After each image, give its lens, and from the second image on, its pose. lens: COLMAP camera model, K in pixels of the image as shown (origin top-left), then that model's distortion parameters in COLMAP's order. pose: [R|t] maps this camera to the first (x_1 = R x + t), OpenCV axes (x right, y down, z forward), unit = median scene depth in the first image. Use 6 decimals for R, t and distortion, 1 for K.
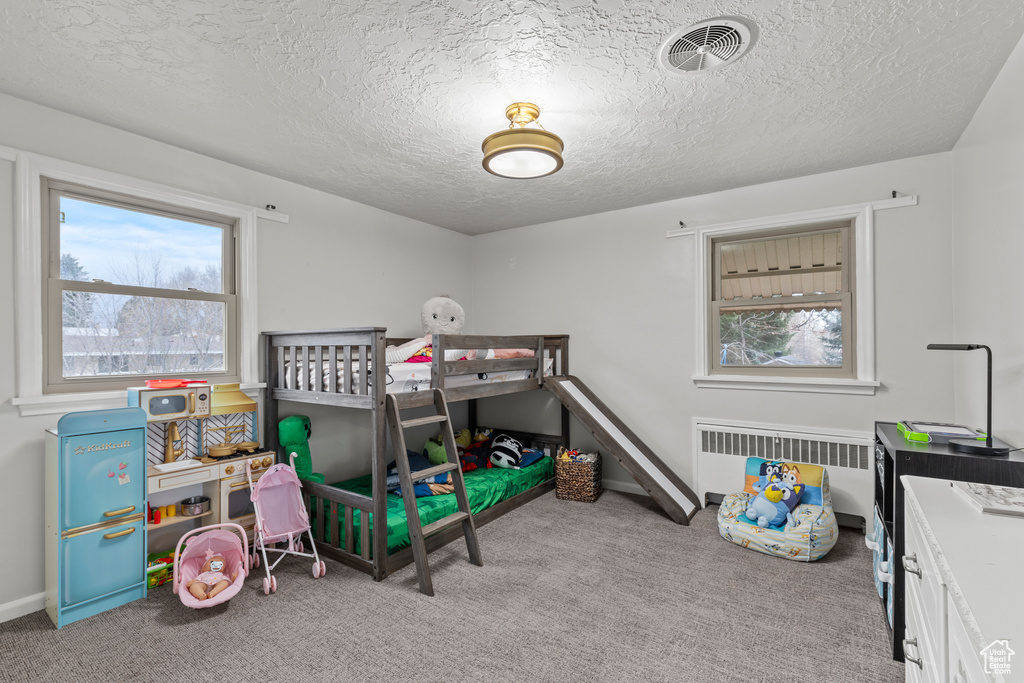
lens RADIAL K [[461.9, 0, 517.8], [0, 461.9, 348.4], [0, 0, 1]] dist [-0.001066, -0.000127]
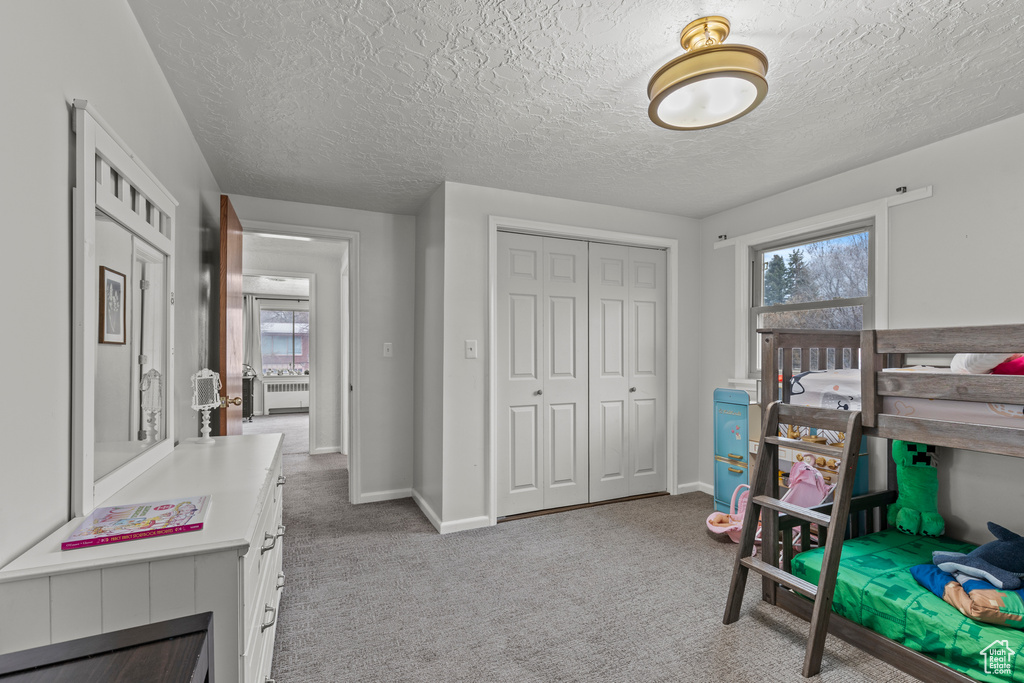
lens RADIAL K [[461.9, 0, 517.8], [0, 461.9, 348.4], [0, 0, 1]] dist [-0.001066, -0.000127]
pose [[-0.511688, -0.000308, -0.859171, 0.675167], [0.003883, 0.999989, -0.002671, -0.004895], [0.859163, -0.004702, -0.511681, 0.940512]]
